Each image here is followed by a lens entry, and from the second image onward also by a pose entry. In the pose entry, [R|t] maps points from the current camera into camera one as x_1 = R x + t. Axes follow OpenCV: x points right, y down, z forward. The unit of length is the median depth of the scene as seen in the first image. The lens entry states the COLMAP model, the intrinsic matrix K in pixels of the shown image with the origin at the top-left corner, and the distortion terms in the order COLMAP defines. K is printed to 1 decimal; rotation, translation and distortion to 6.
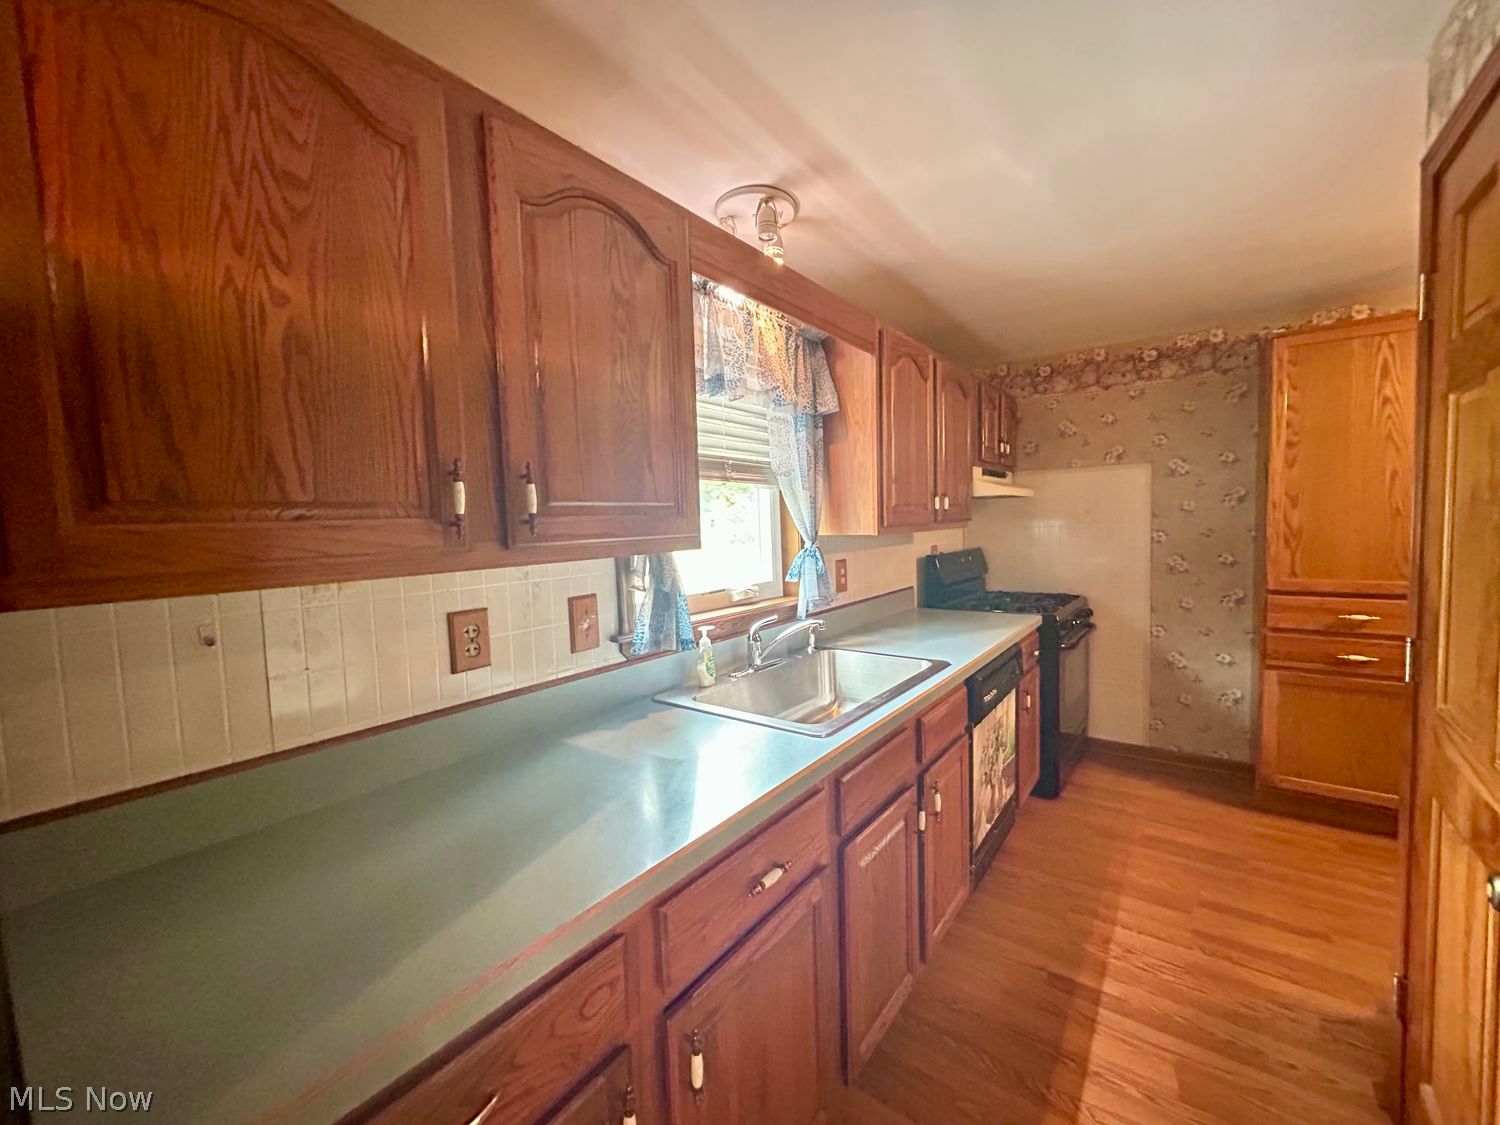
lens RADIAL K [[602.6, 0, 752.0], [0, 602.6, 560.2], [0, 0, 1]] dist [-0.001096, 0.000392]
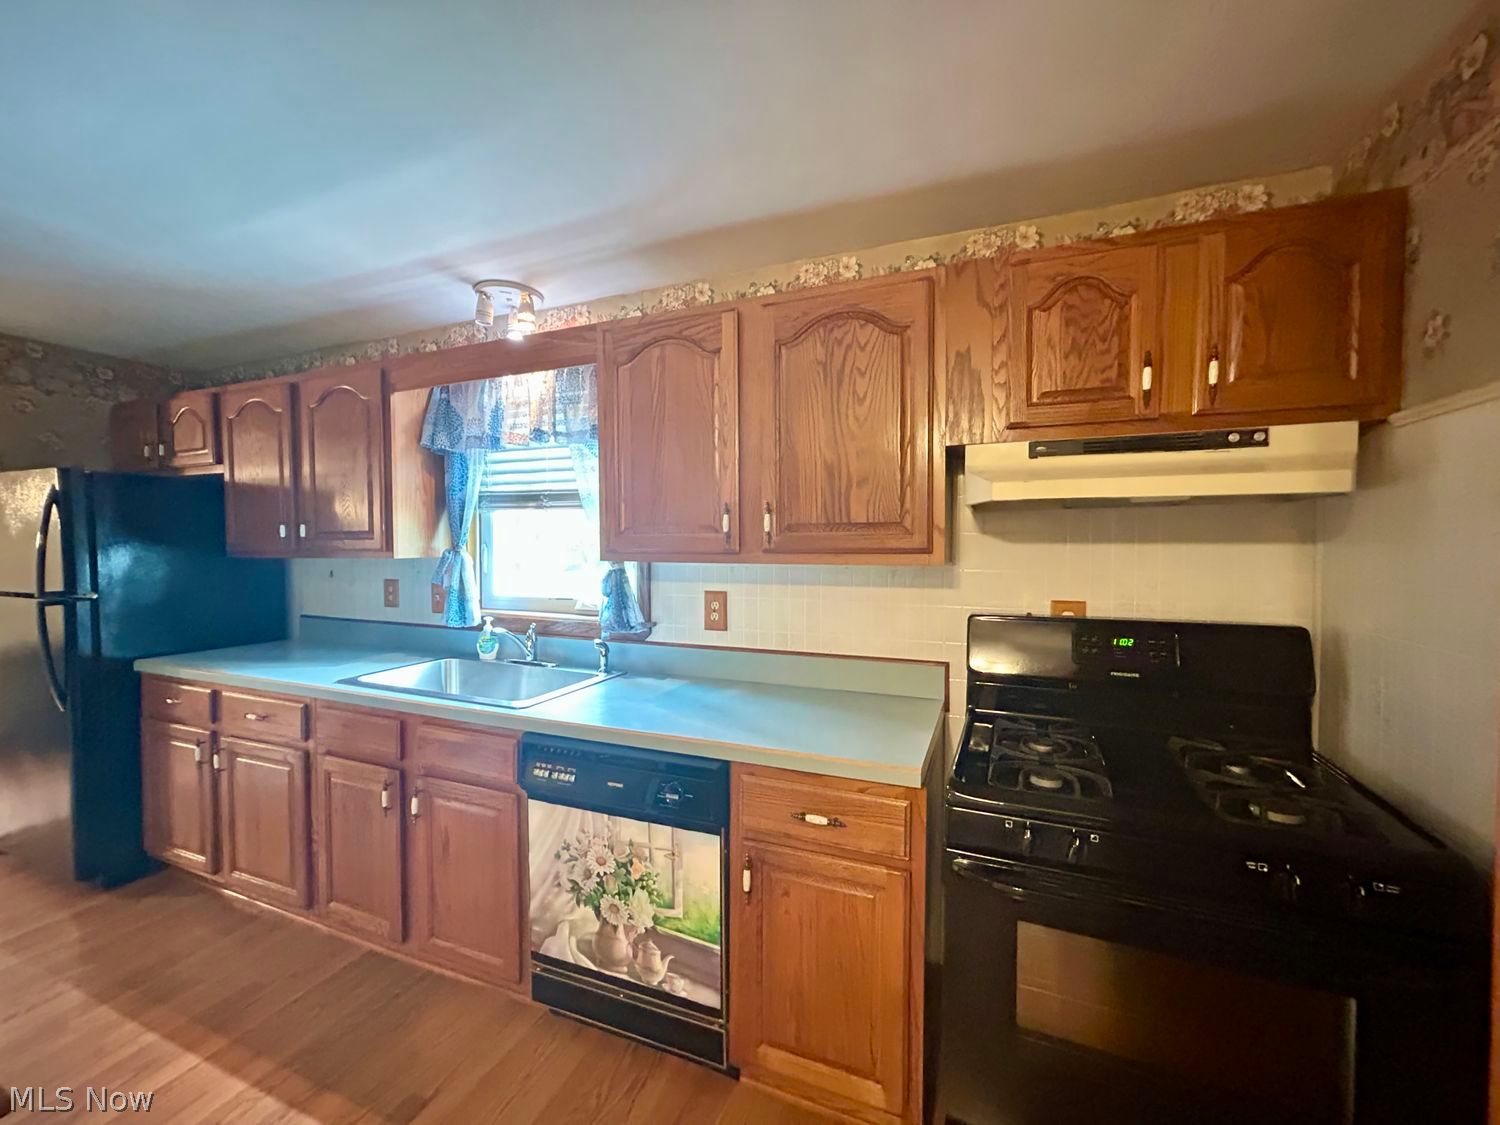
lens RADIAL K [[608.8, 0, 749.0], [0, 608.8, 558.5], [0, 0, 1]] dist [0.000108, 0.002281]
pose [[0.246683, 0.055732, -0.967492, 1.438163], [-0.065343, 0.997030, 0.040773, -0.121727], [0.966891, 0.053161, 0.249592, 1.234425]]
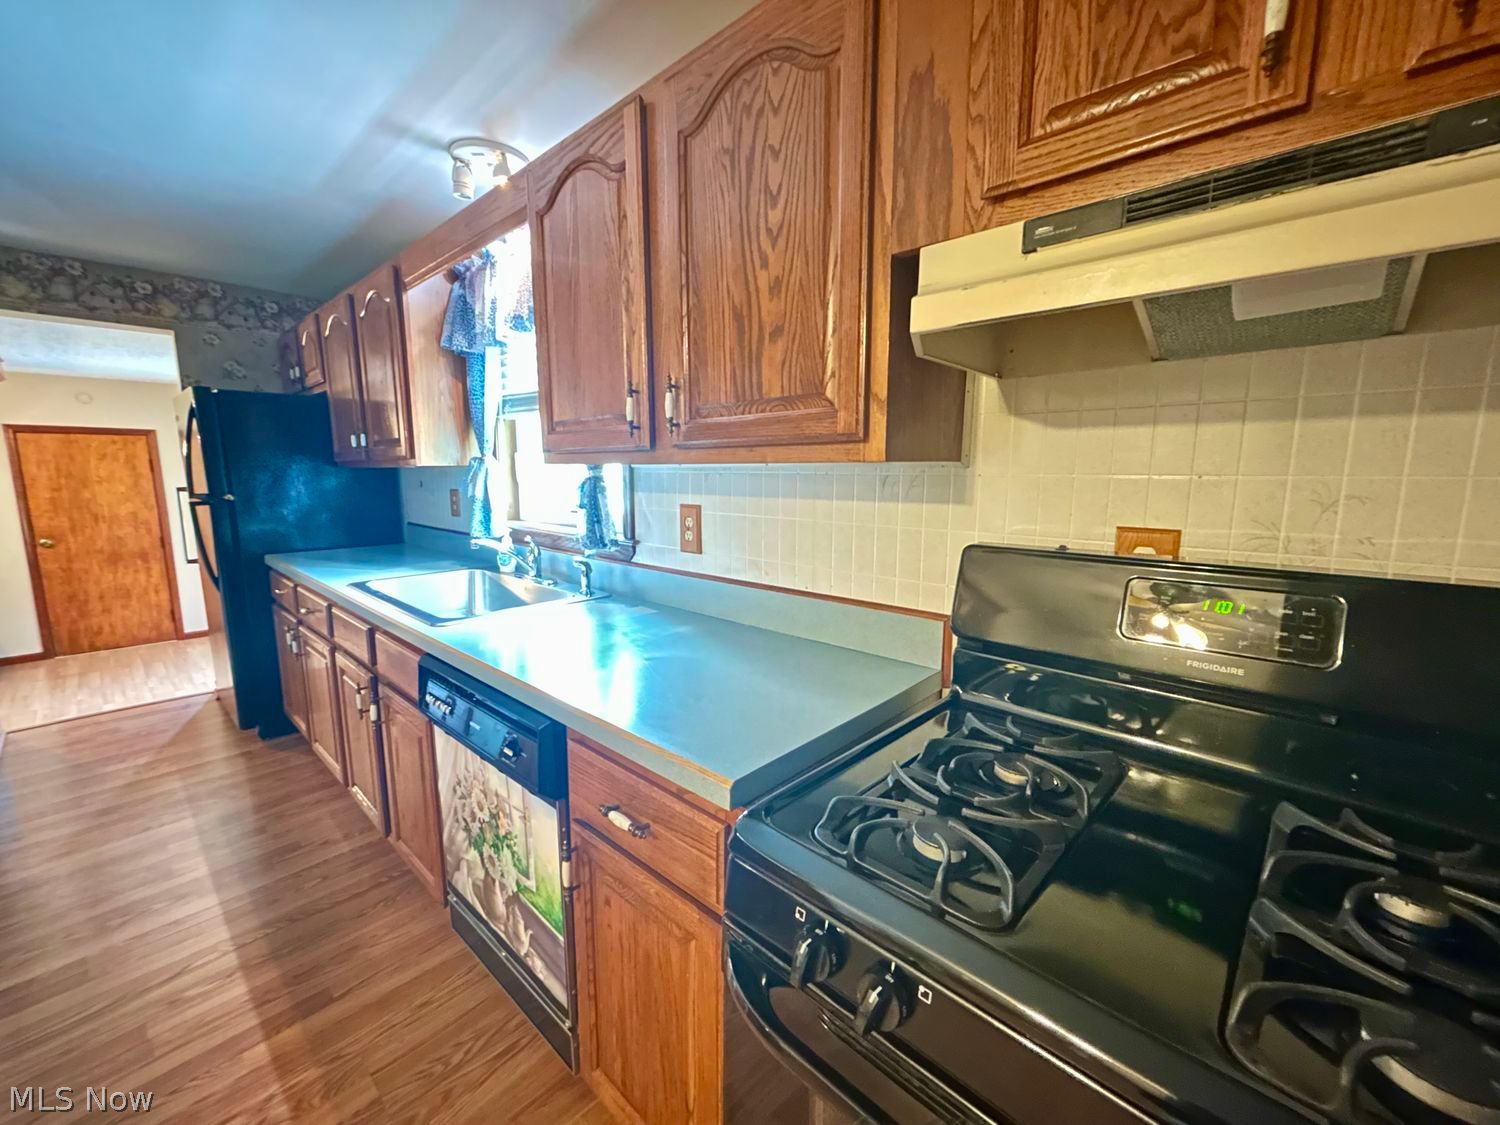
lens RADIAL K [[608.8, 0, 749.0], [0, 608.8, 558.5], [0, 0, 1]] dist [0.000108, 0.002281]
pose [[-0.109172, 0.174755, -0.978541, 1.205482], [-0.057777, 0.981645, 0.181756, -0.100260], [0.992342, 0.076379, -0.097071, 1.682687]]
